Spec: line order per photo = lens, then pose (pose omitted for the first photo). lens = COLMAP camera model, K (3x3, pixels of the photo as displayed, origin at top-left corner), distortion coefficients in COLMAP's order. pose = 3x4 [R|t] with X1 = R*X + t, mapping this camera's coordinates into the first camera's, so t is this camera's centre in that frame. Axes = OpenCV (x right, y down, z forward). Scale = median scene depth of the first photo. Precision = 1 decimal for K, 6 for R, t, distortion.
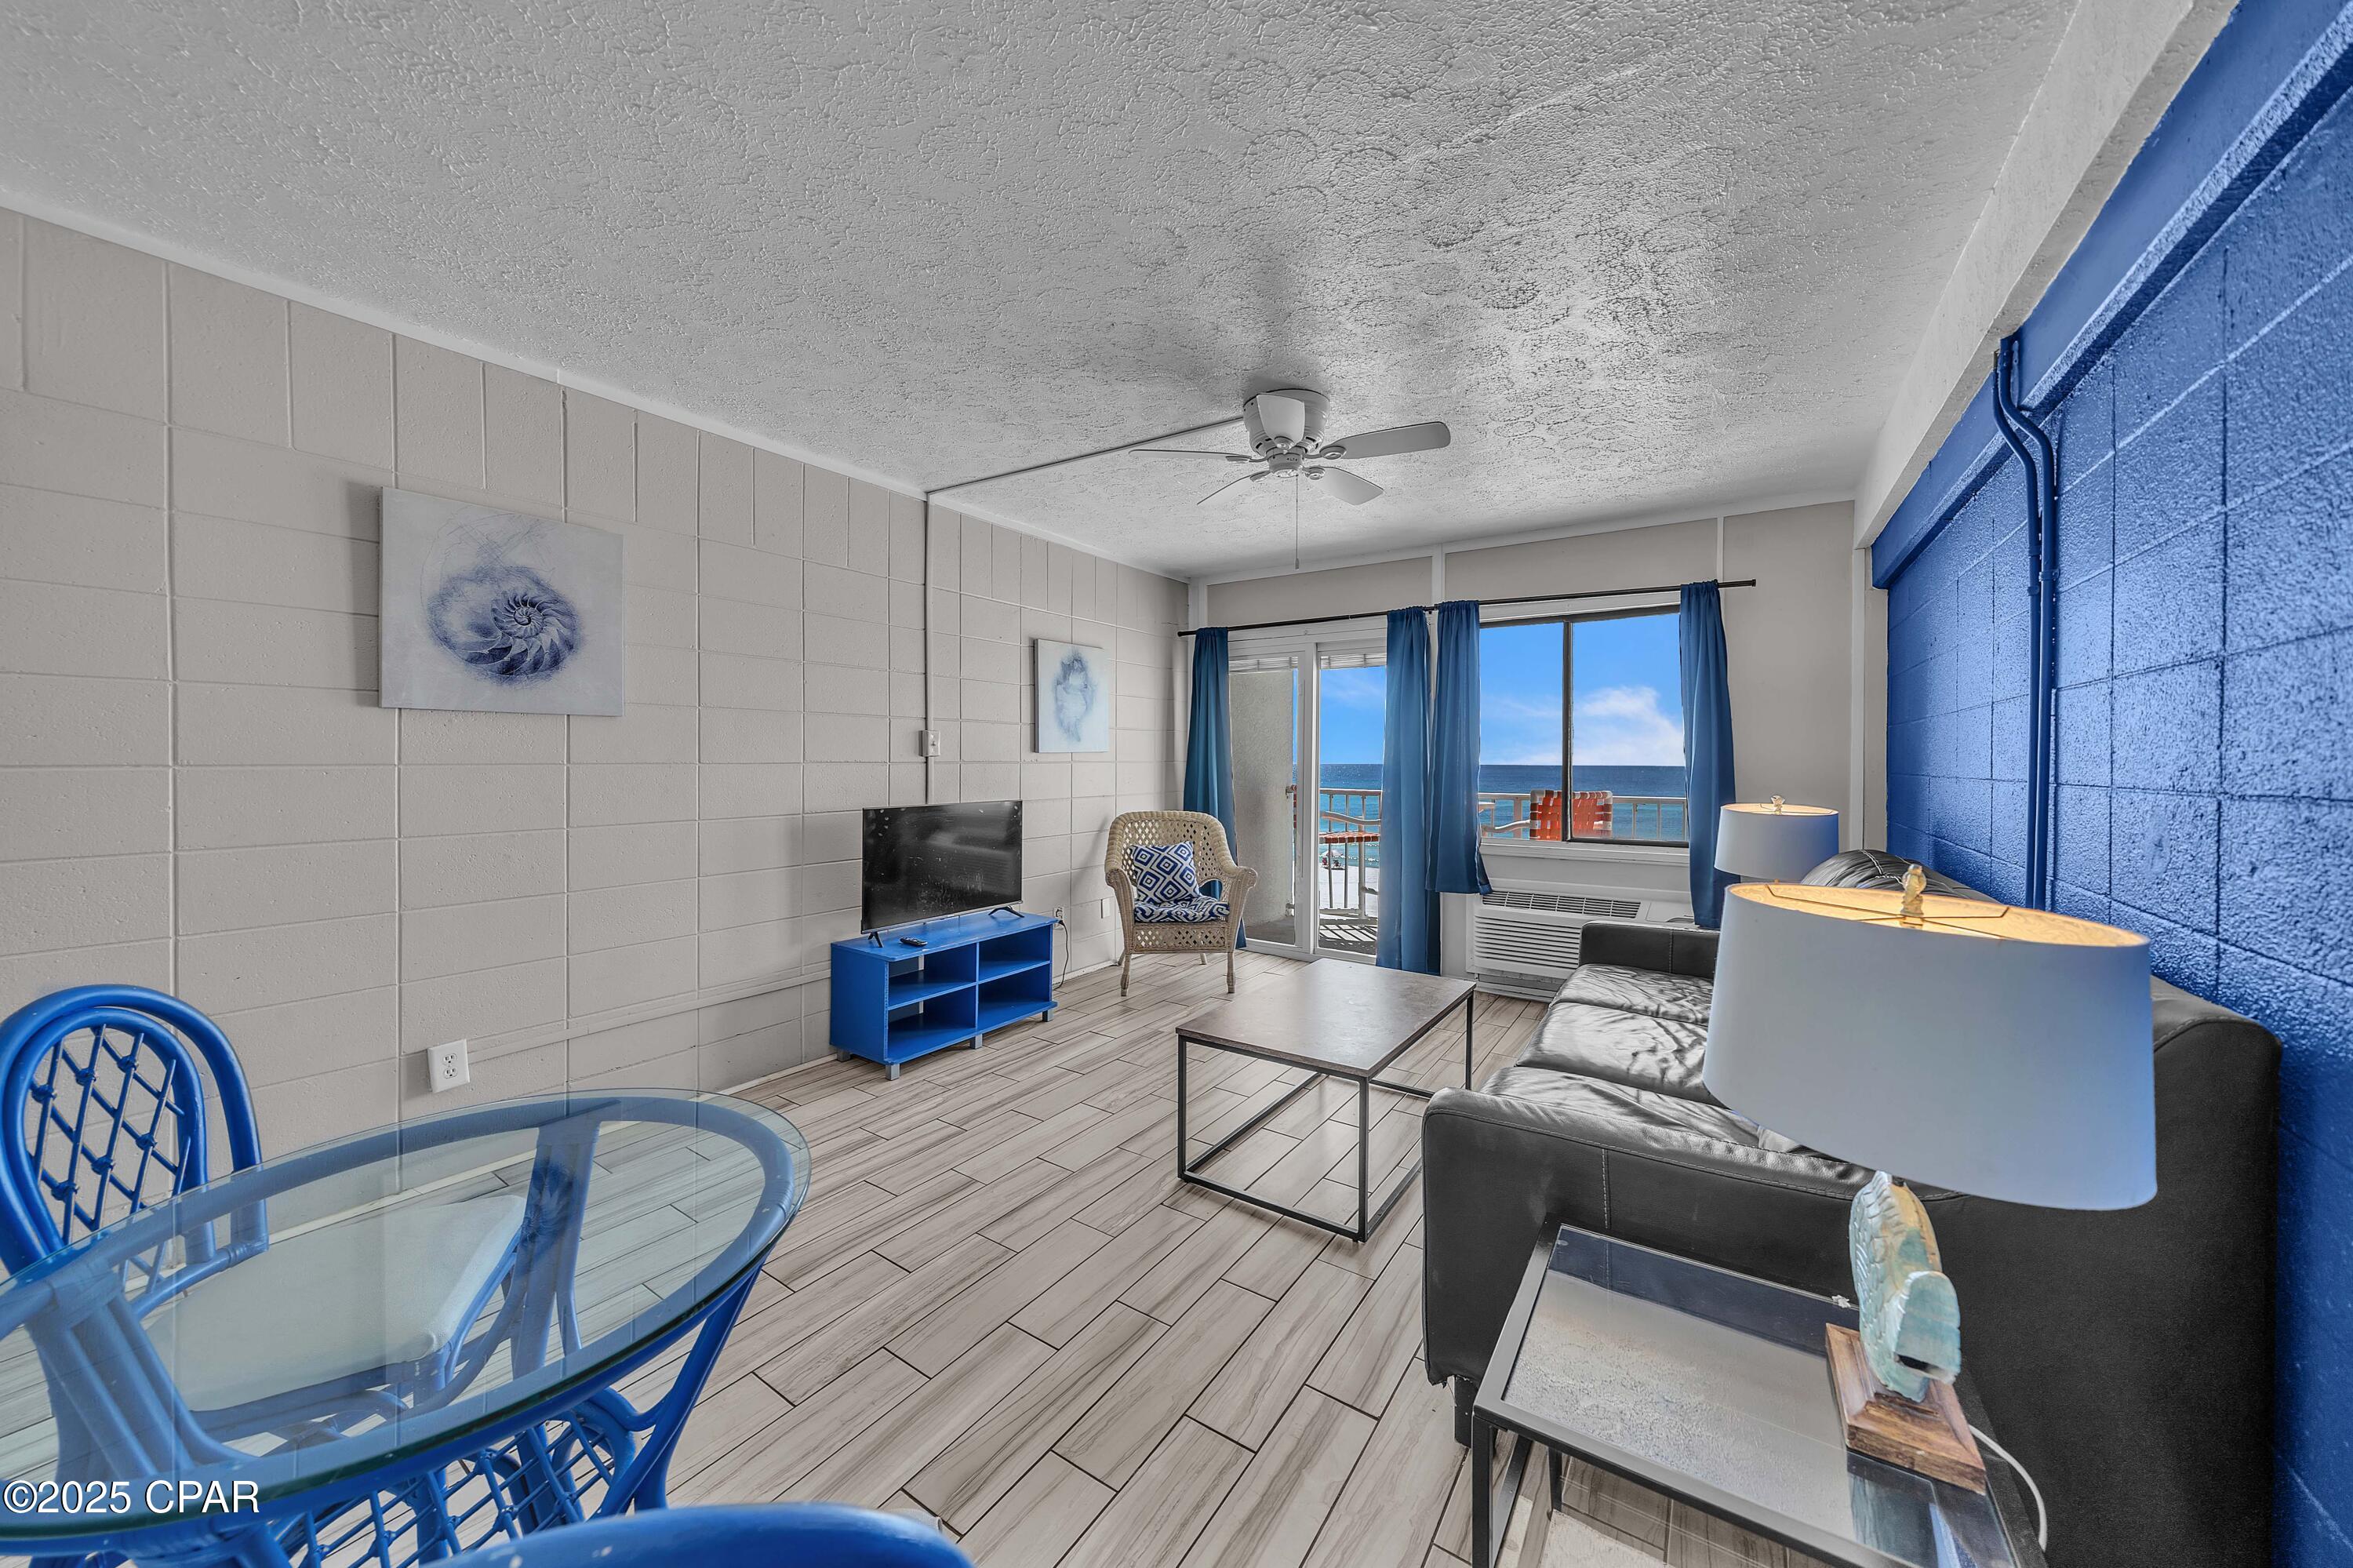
lens RADIAL K [[823.9, 0, 1144.3], [0, 823.9, 770.7], [0, 0, 1]] dist [0.000454, -0.000016]
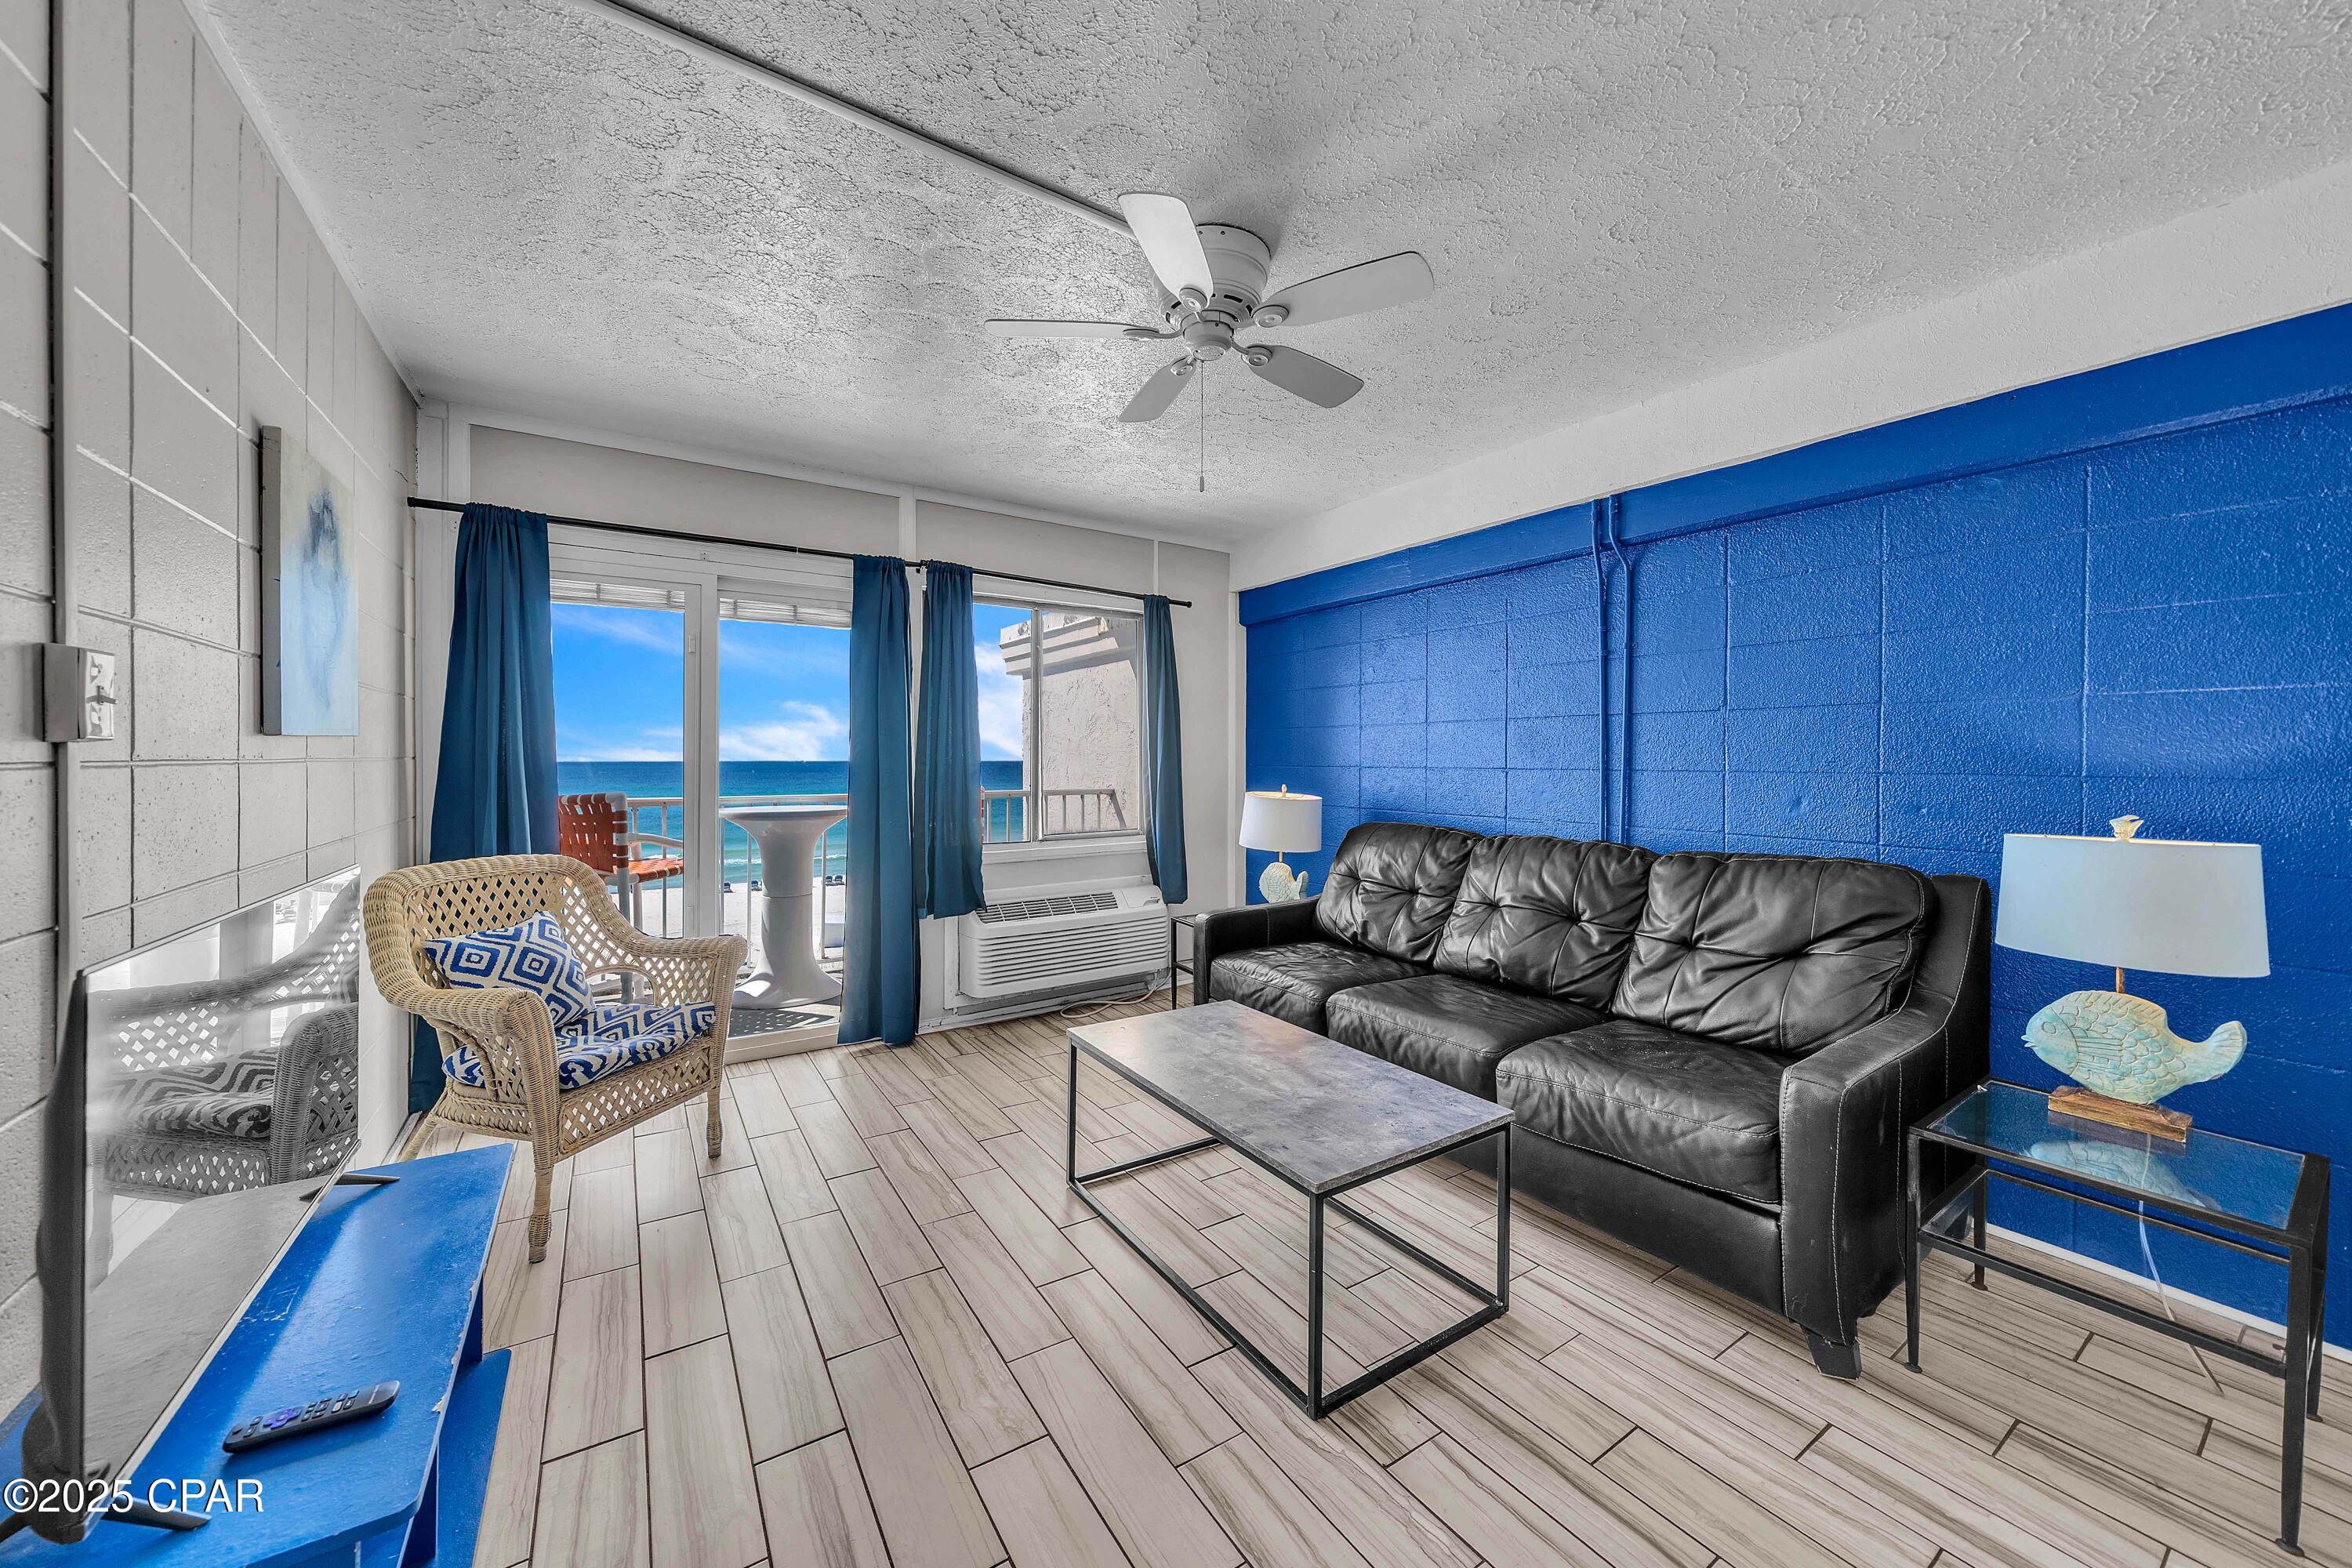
lens RADIAL K [[850.2, 0, 1160.4], [0, 850.2, 773.2], [0, 0, 1]] dist [-0.011951, -0.000118]
pose [[0.367403, -0.018829, 0.929871, -0.338831], [0.009265, 0.999820, 0.016584, -0.008083], [-0.930016, 0.002522, 0.367511, 0.498095]]
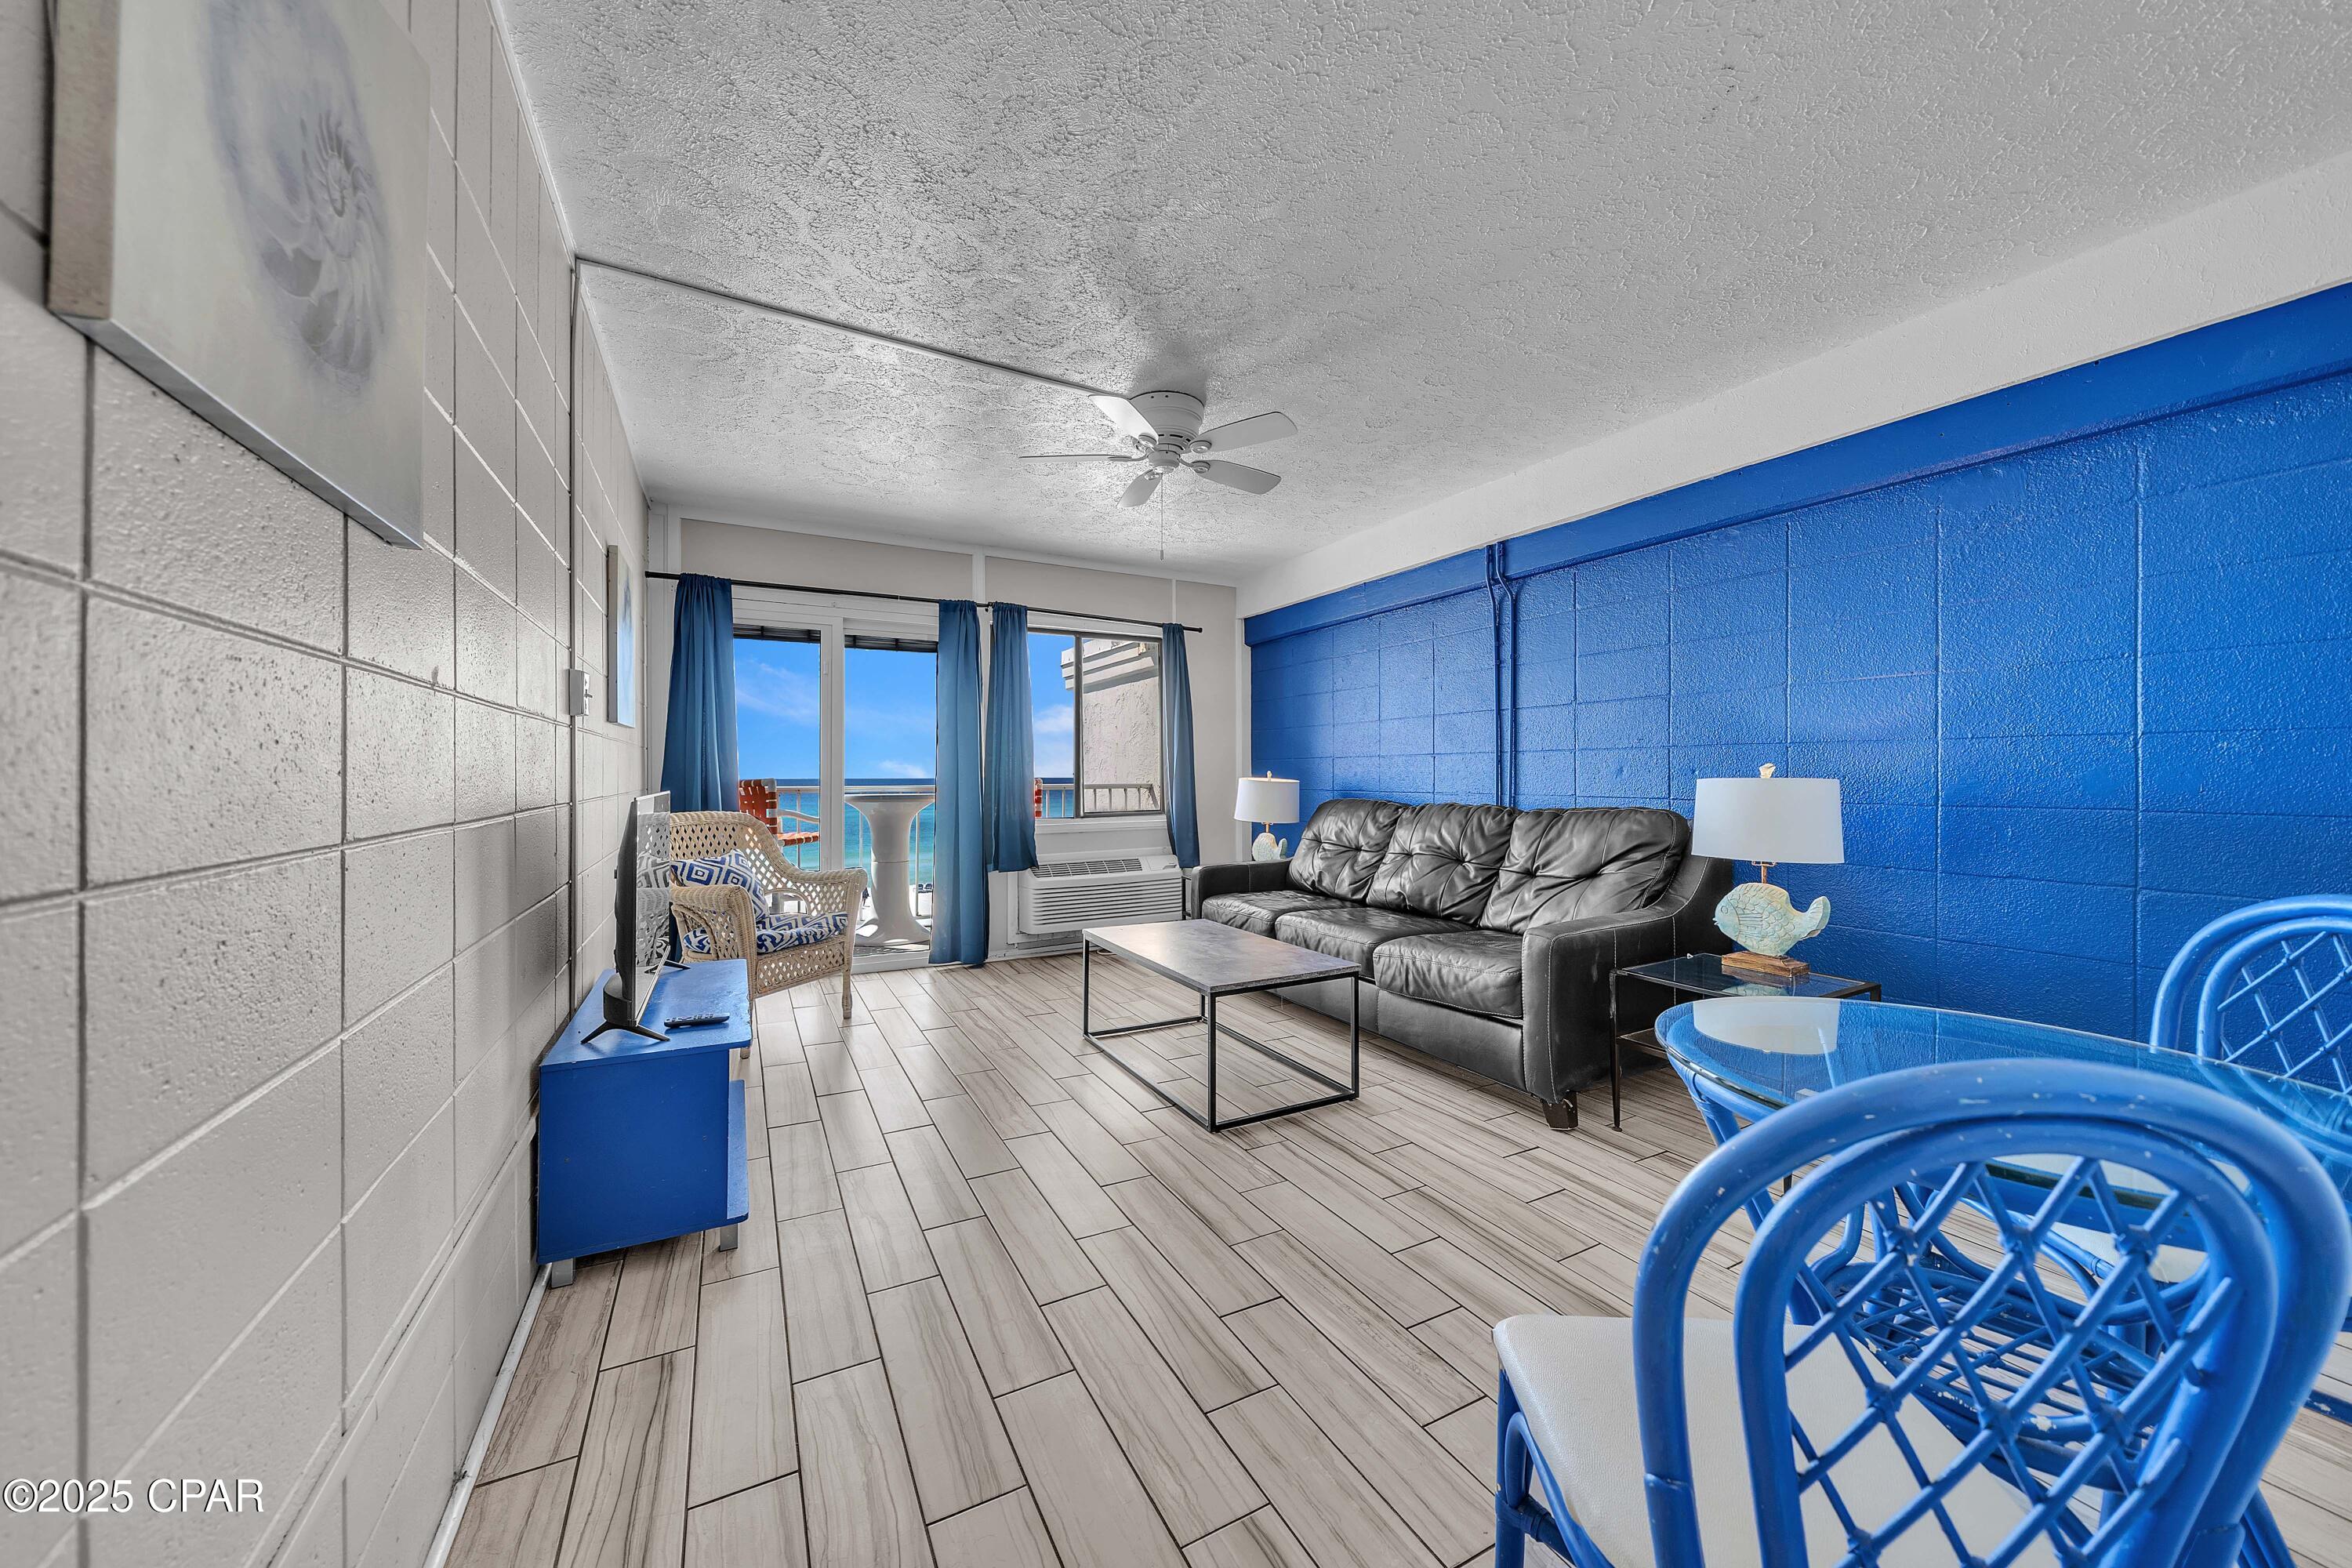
lens RADIAL K [[831.1, 0, 1153.0], [0, 831.1, 792.1], [0, 0, 1]] dist [-0.009520, 0.000005]
pose [[0.456447, -0.022151, 0.889475, -0.520016], [0.013872, 0.999746, 0.017778, 0.026527], [-0.889643, 0.004224, 0.456638, 0.335689]]
